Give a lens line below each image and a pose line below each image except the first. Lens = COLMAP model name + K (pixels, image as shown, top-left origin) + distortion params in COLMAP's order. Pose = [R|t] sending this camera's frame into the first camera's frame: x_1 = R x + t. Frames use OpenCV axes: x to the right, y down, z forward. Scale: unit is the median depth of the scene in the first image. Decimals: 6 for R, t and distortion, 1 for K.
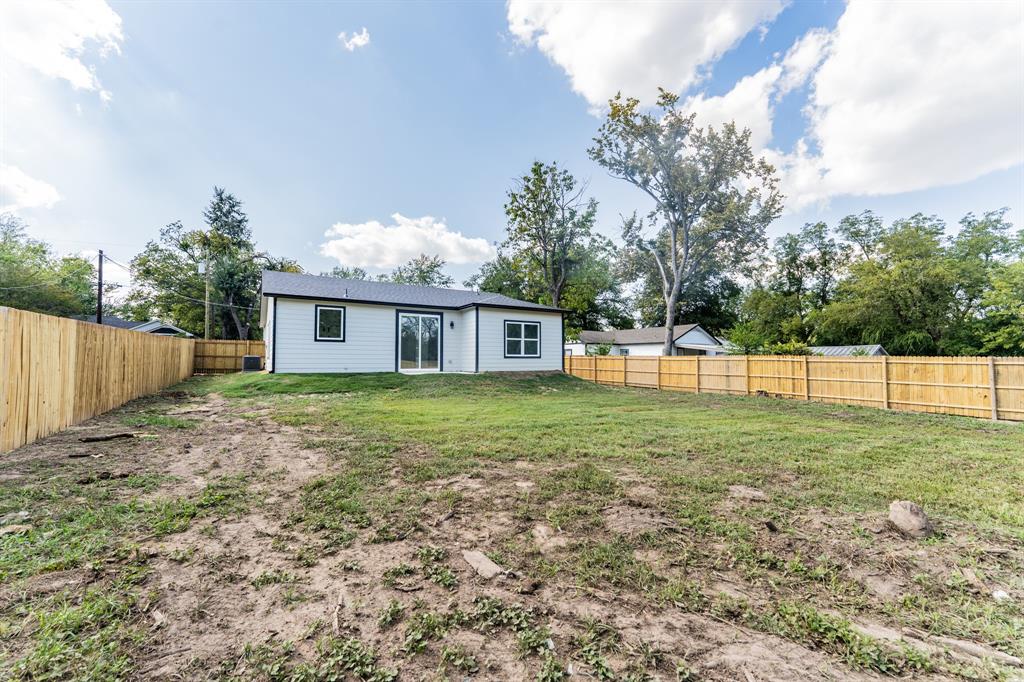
lens RADIAL K [[419.6, 0, 513.7], [0, 419.6, 344.7], [0, 0, 1]] dist [0.002165, 0.000321]
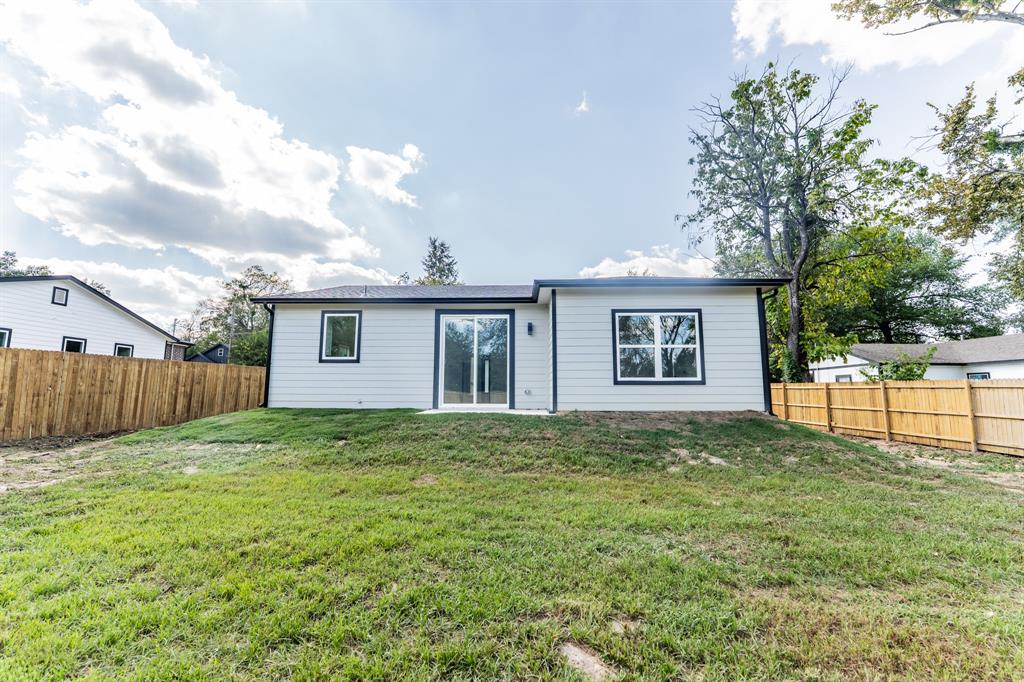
lens RADIAL K [[422.7, 0, 511.0], [0, 422.7, 344.0], [0, 0, 1]] dist [0.004024, 0.000709]
pose [[0.833883, -0.066483, -0.547923, 0.146649], [0.020313, 0.995743, -0.089906, 0.024919], [0.551568, 0.063842, 0.831683, 0.482108]]
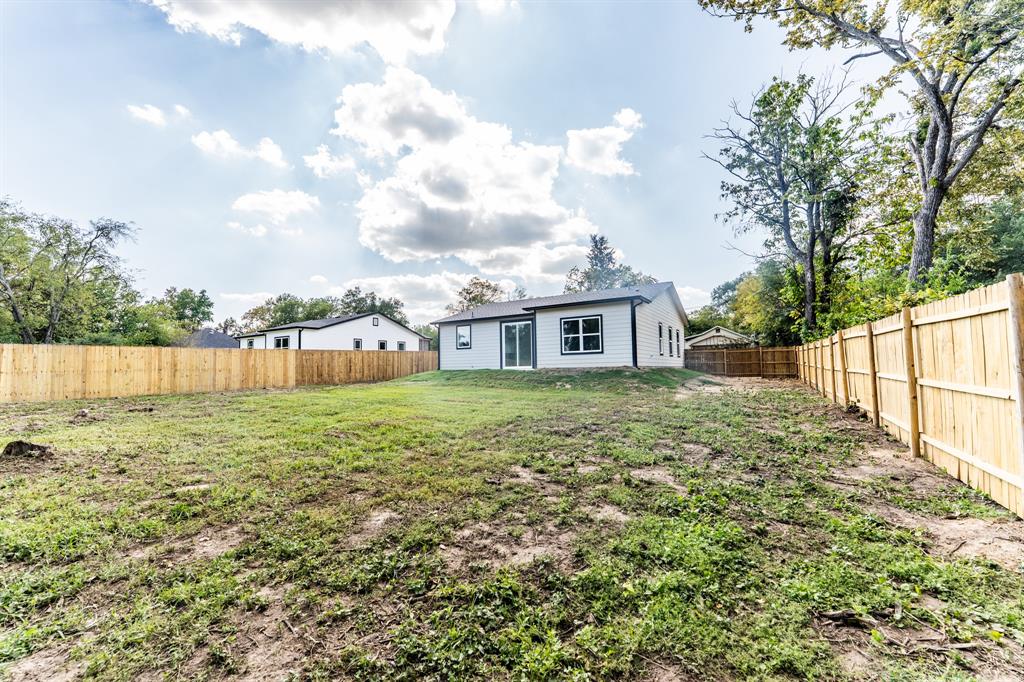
lens RADIAL K [[412.0, 0, 511.0], [0, 412.0, 343.4], [0, 0, 1]] dist [0.000459, 0.000405]
pose [[0.437366, -0.064724, -0.896951, 0.795256], [0.056211, 0.997424, -0.044565, 0.039340], [0.897525, -0.030928, 0.439878, 0.419916]]
